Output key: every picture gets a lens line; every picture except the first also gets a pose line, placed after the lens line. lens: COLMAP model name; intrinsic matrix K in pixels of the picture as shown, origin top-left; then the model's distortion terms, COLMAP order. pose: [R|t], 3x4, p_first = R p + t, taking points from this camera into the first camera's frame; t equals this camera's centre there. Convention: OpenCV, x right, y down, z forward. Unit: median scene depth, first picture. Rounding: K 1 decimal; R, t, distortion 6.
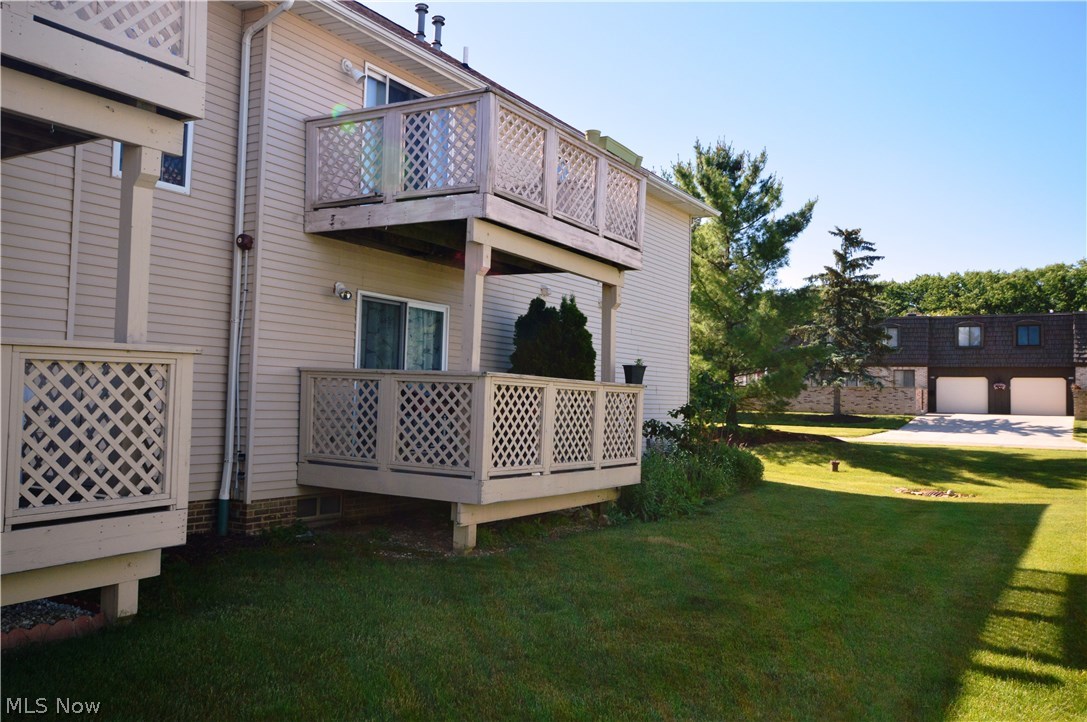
lens RADIAL K [[895.9, 0, 543.5], [0, 895.9, 361.0], [0, 0, 1]] dist [0.002860, 0.001370]
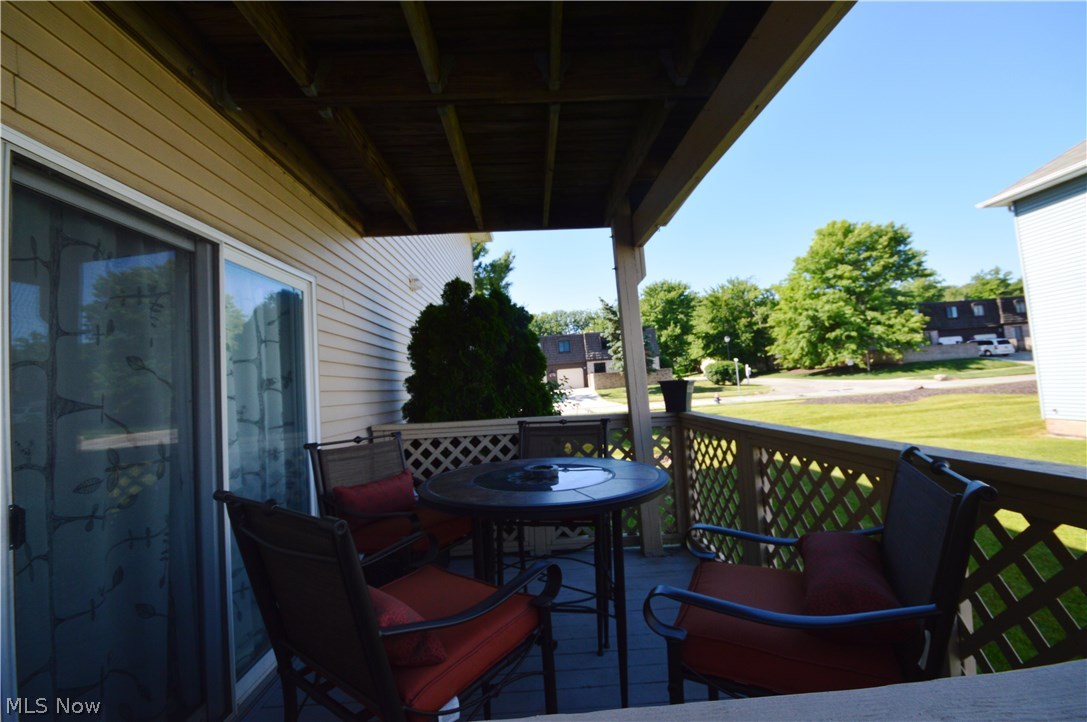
lens RADIAL K [[485.3, 0, 544.3], [0, 485.3, 353.7], [0, 0, 1]] dist [0.001132, 0.000189]
pose [[0.841717, -0.050094, 0.537590, -0.035118], [0.067616, 0.997628, -0.012906, -0.003385], [-0.535668, 0.047213, 0.843108, 0.184208]]
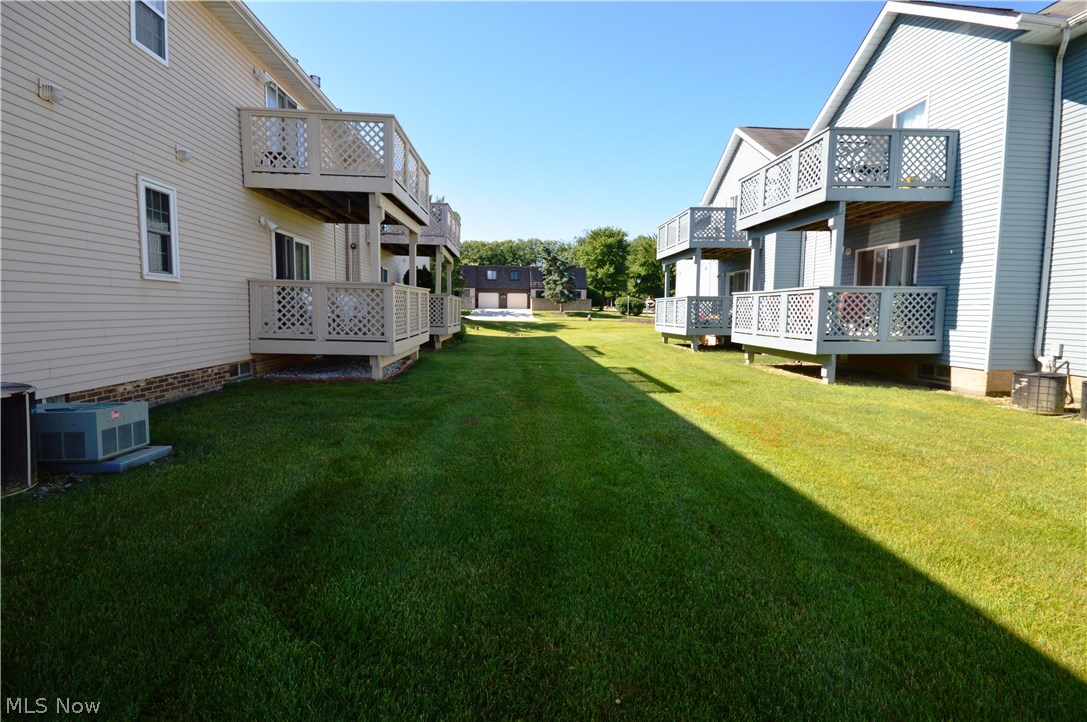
lens RADIAL K [[485.3, 0, 544.3], [0, 485.3, 353.7], [0, 0, 1]] dist [0.001132, 0.000189]
pose [[0.821432, -0.064002, 0.566704, -0.141715], [-0.018969, 0.990067, 0.139312, -0.003695], [-0.569991, -0.125185, 0.812058, -0.123291]]
